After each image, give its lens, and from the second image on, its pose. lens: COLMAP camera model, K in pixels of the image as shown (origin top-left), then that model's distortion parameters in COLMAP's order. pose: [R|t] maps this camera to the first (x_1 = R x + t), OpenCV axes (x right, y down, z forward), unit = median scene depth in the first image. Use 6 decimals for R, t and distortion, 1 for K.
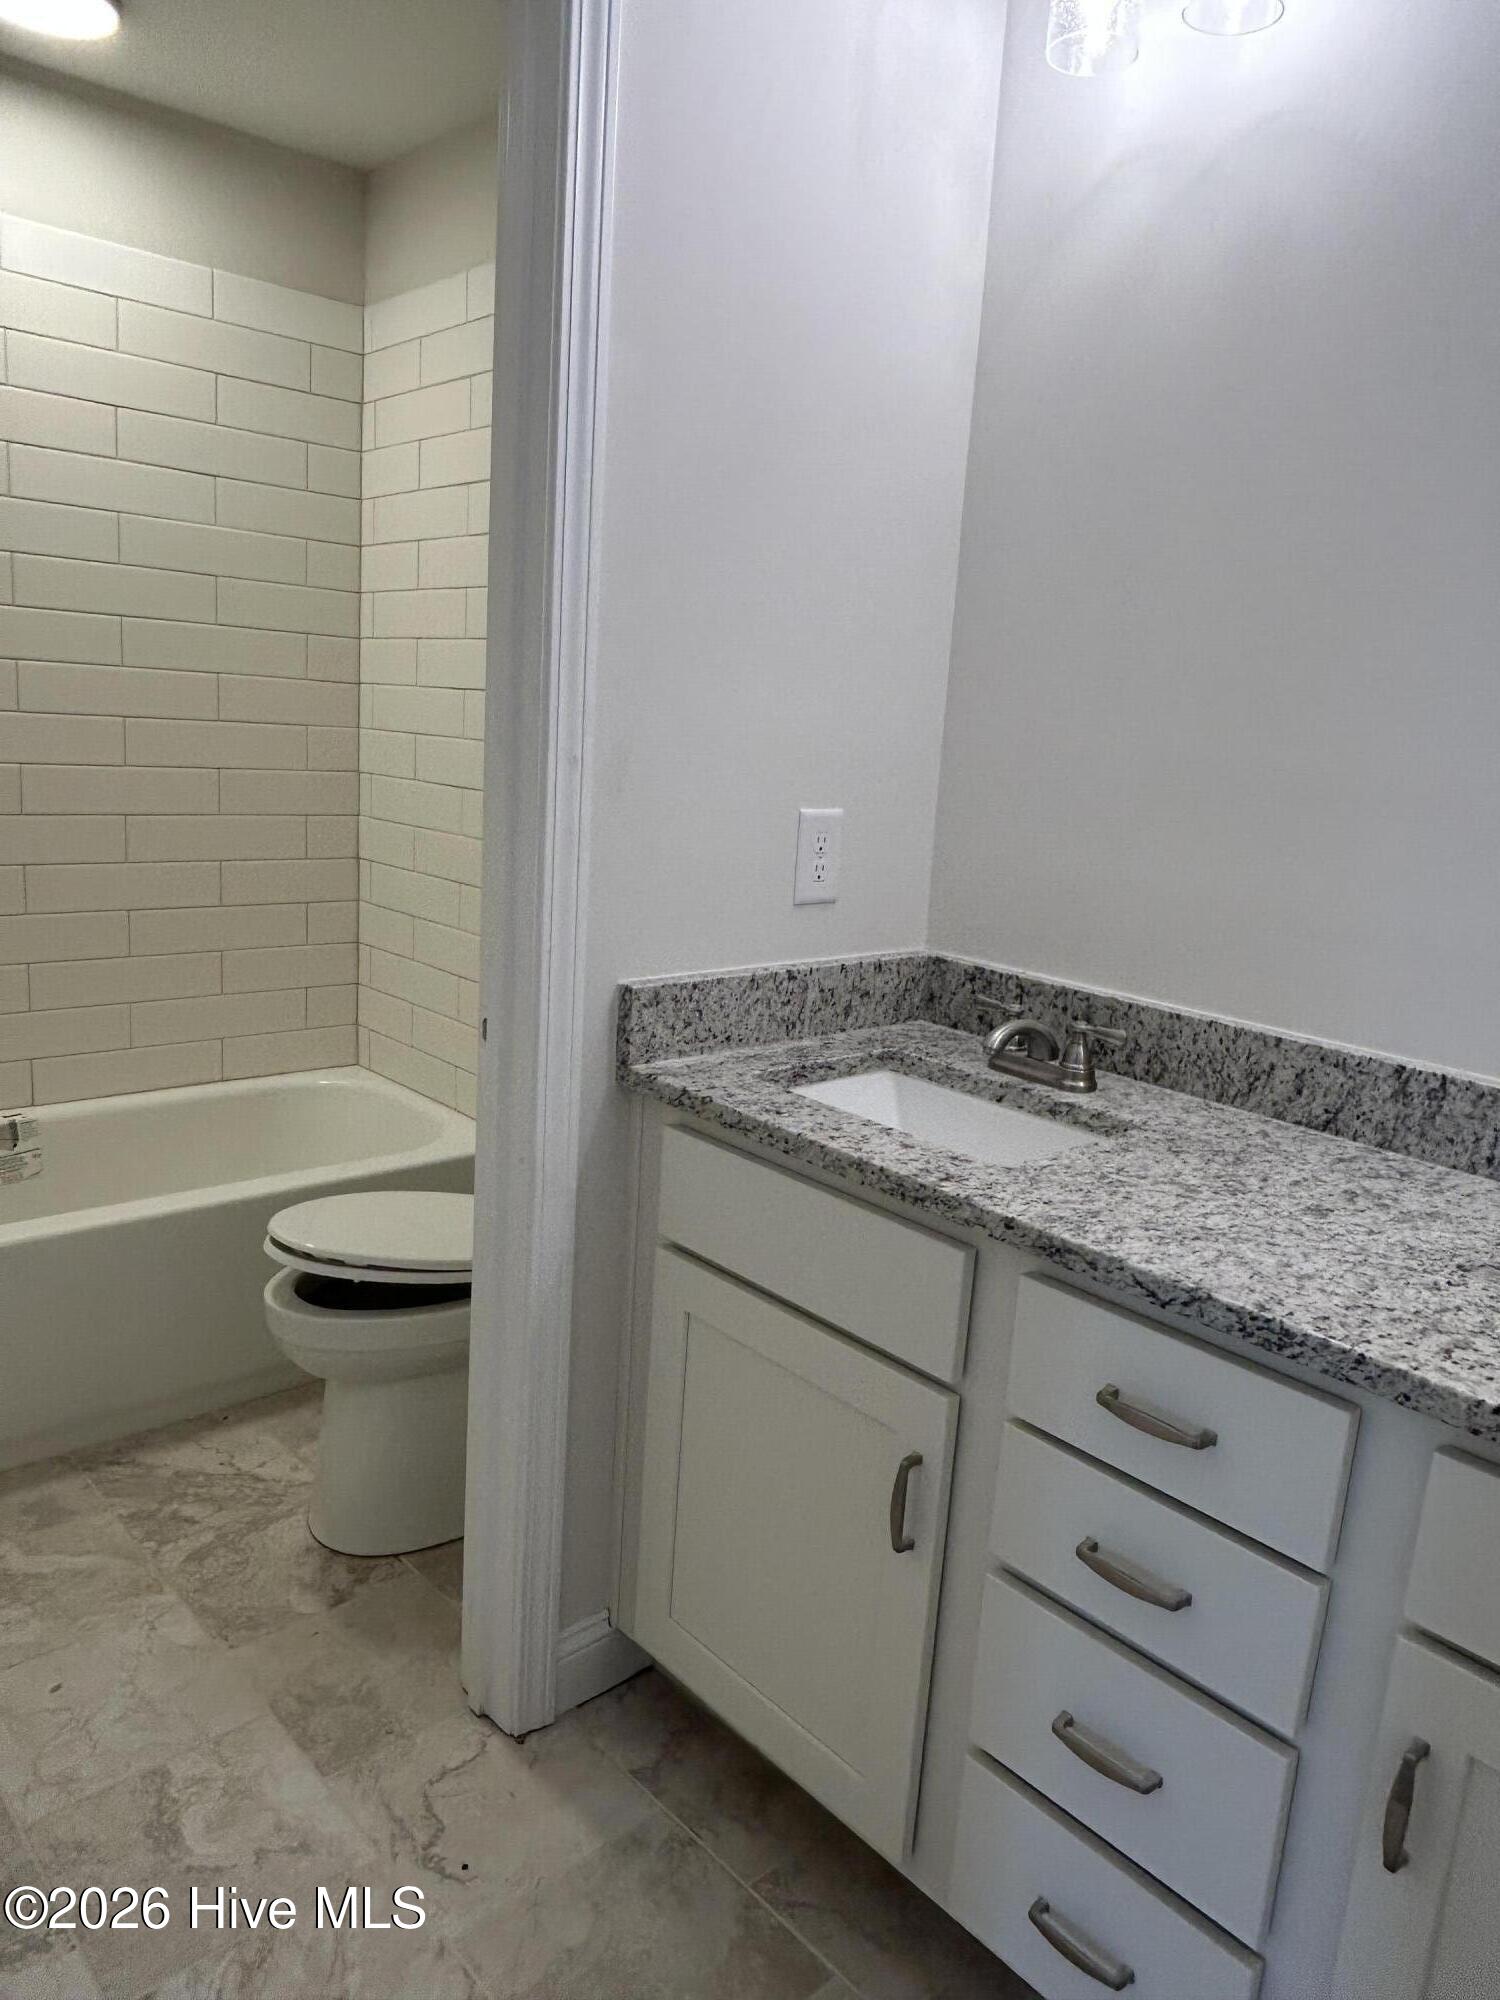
lens RADIAL K [[1375.4, 0, 750.0], [0, 1375.4, 1000.0], [0, 0, 1]] dist [-0.003206, -0.000126]
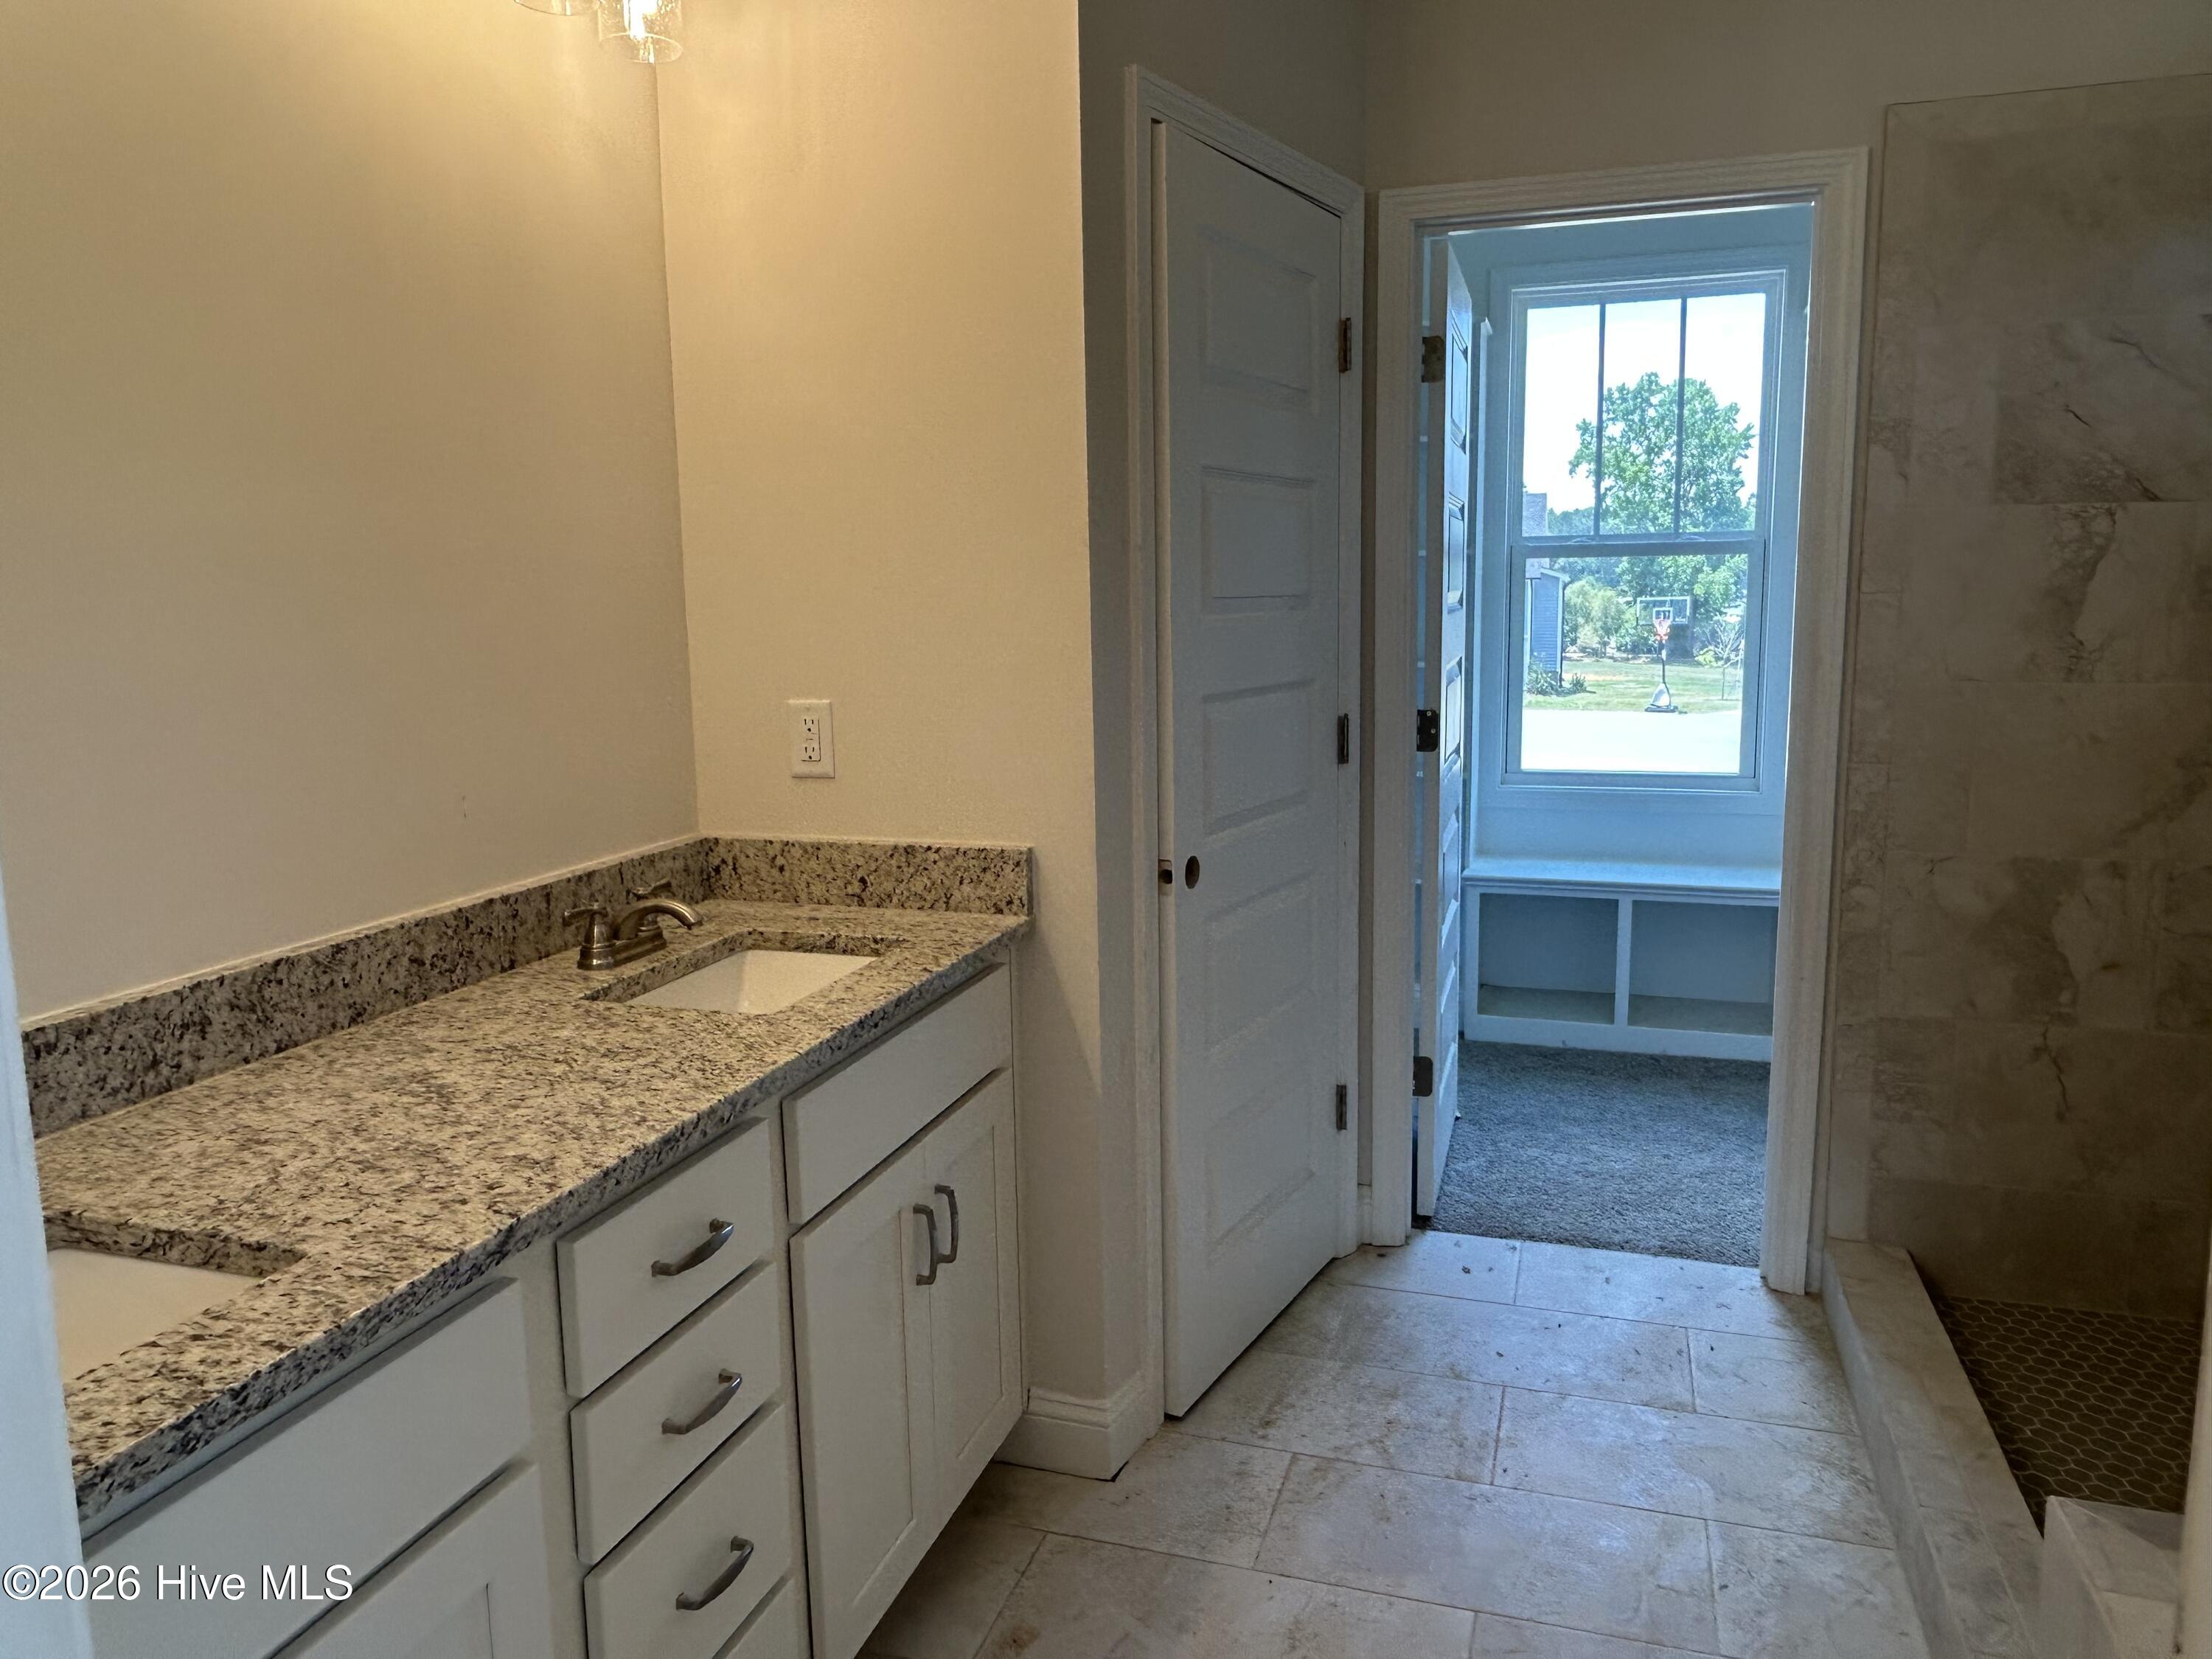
lens RADIAL K [[1521.2, 0, 1106.0], [0, 1521.2, 829.5], [0, 0, 1]] dist [-0.003206, -0.000126]
pose [[-0.504856, -0.185785, 0.842974, -0.764921], [0.164314, 0.938024, 0.305141, -0.285030], [-0.847420, 0.292565, -0.443040, 1.154962]]
